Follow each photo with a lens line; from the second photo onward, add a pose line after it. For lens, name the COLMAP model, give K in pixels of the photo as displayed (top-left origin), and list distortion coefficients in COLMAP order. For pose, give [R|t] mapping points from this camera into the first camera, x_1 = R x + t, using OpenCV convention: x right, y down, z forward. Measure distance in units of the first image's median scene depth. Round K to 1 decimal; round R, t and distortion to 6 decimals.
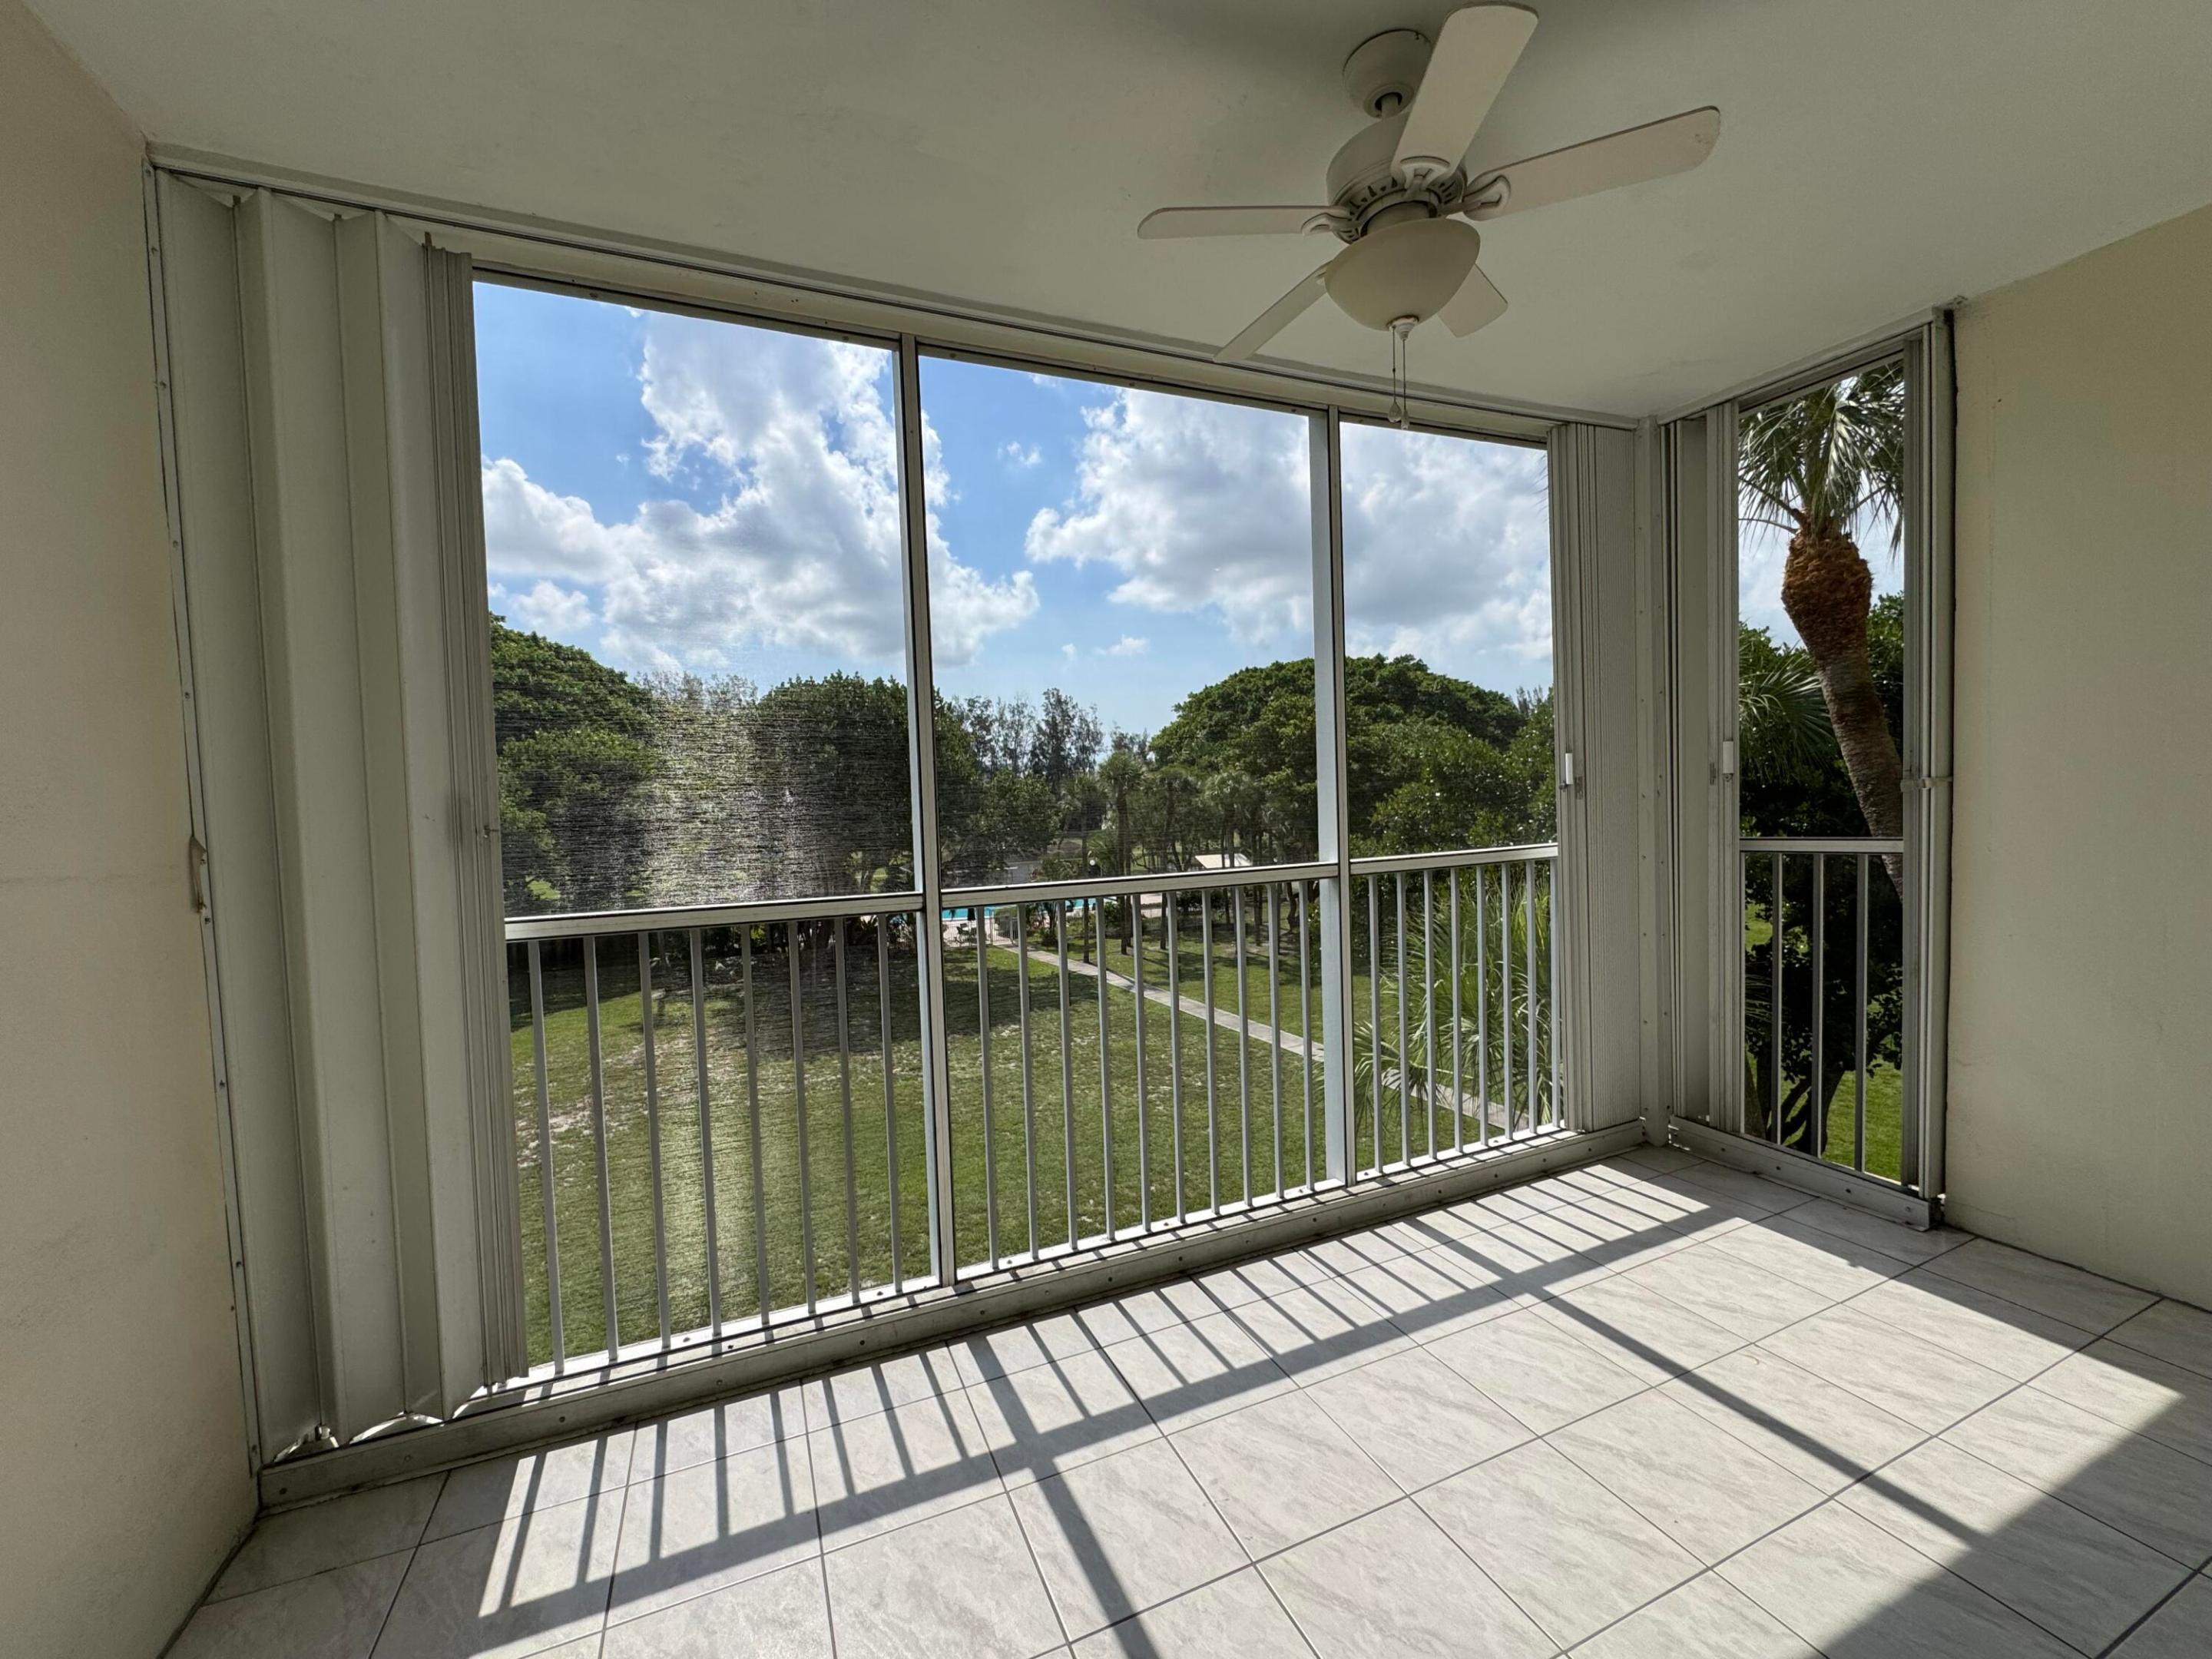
lens RADIAL K [[886.0, 0, 1101.9], [0, 886.0, 823.5], [0, 0, 1]] dist [-0.004313, 0.000946]
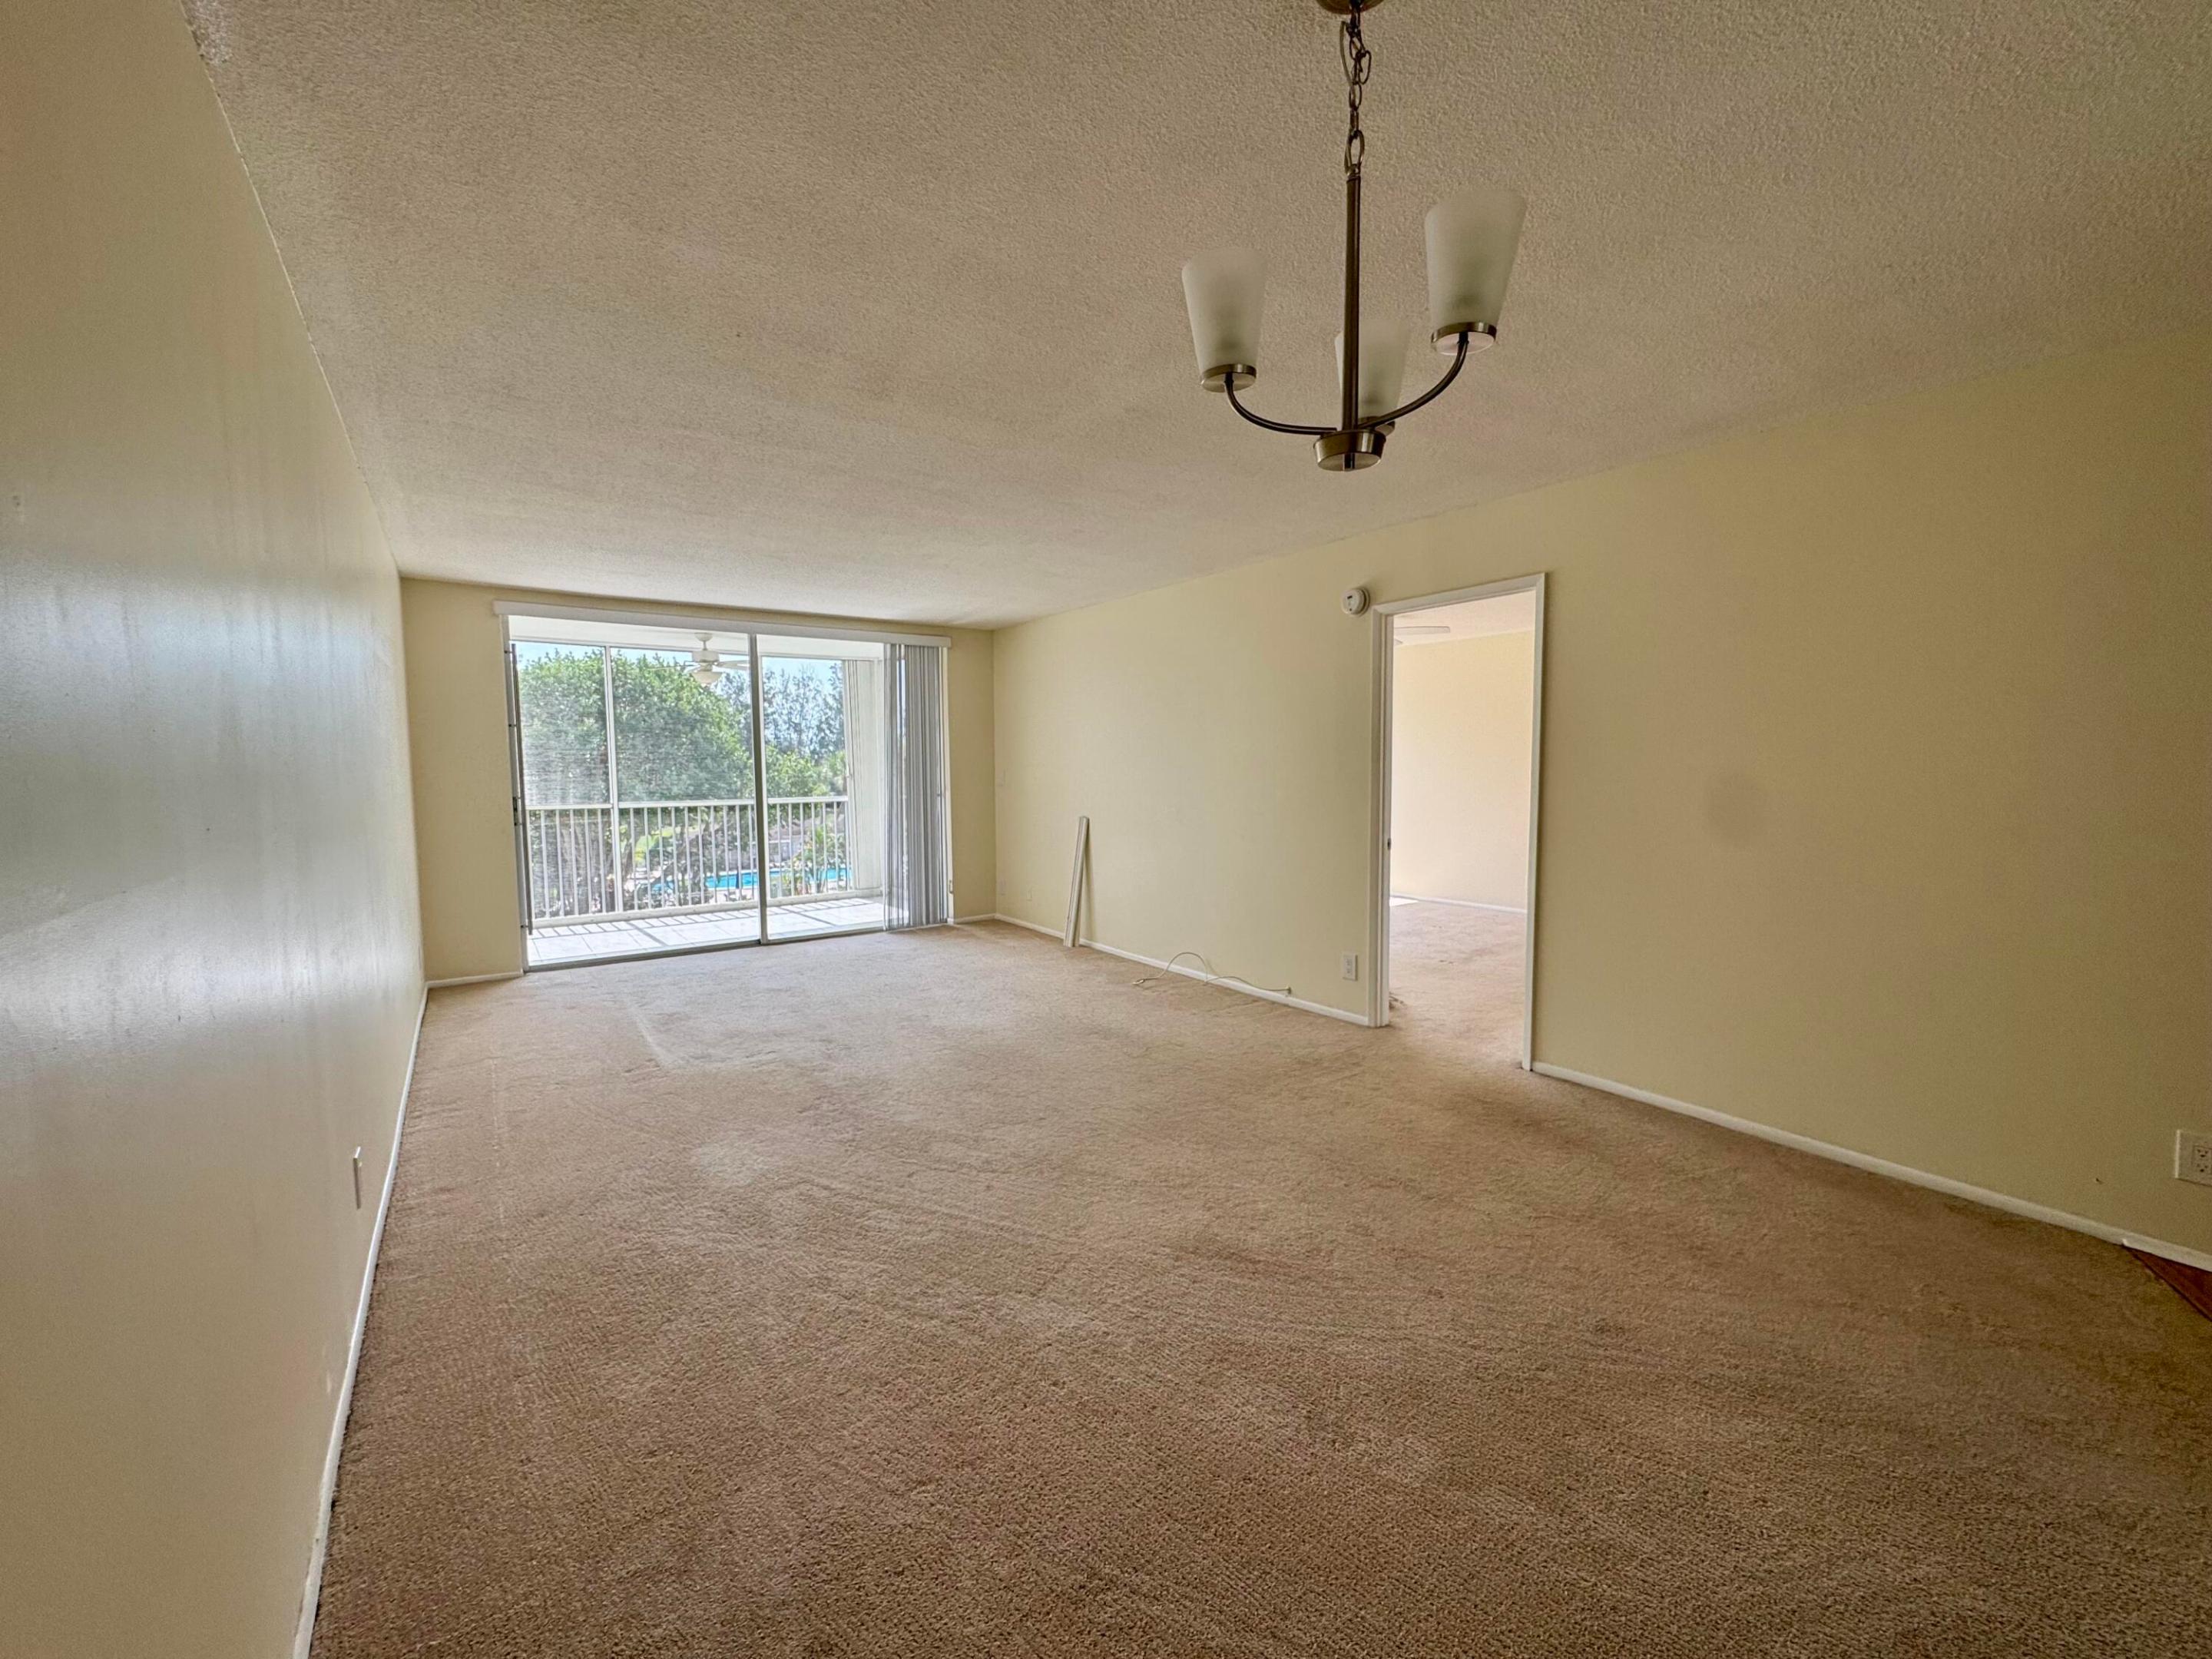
lens RADIAL K [[886.0, 0, 1109.6], [0, 886.0, 835.1], [0, 0, 1]] dist [-0.004313, 0.000946]
pose [[0.973357, 0.009931, 0.229078, 0.049188], [-0.018250, 0.999247, 0.034227, 0.002709], [-0.228566, -0.037495, 0.972806, -0.155248]]
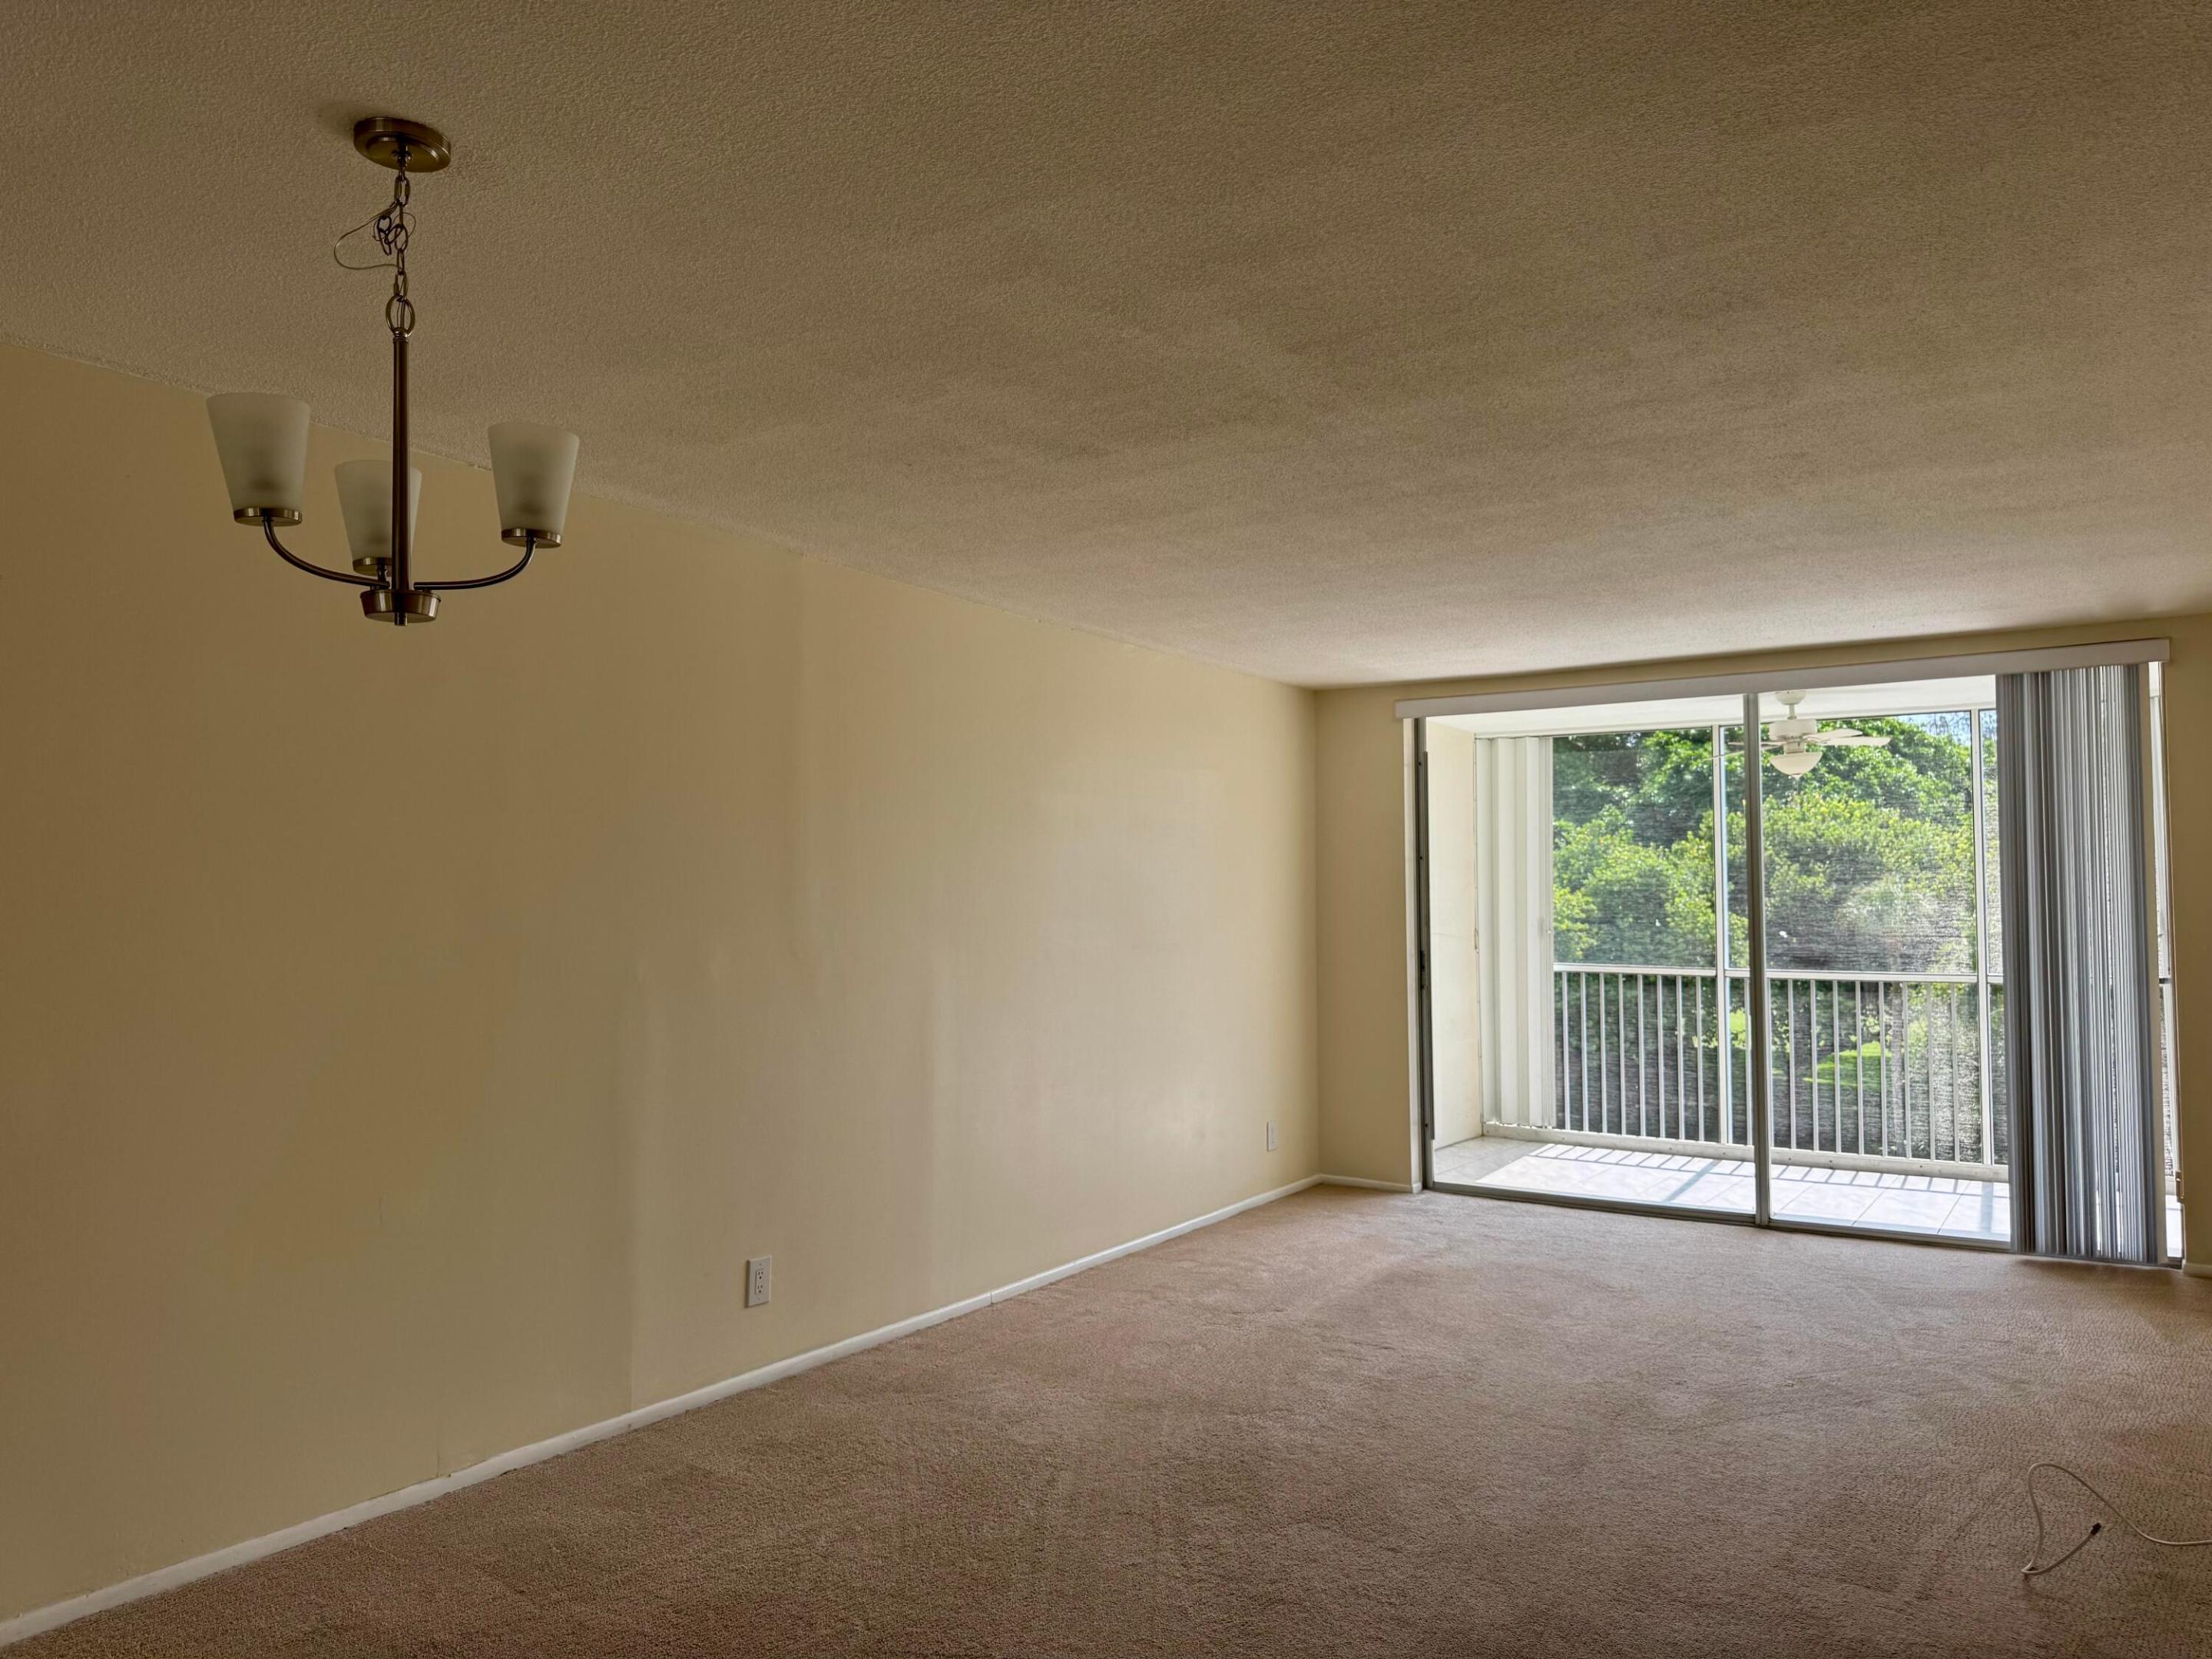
lens RADIAL K [[1557.7, 0, 1099.9], [0, 1557.7, 821.6], [0, 0, 1]] dist [0.027935, -0.001984]
pose [[0.559717, -0.011614, -0.828603, 0.119687], [-0.050804, 0.997540, -0.048300, -0.001198], [0.827125, 0.069131, 0.557750, -0.136144]]
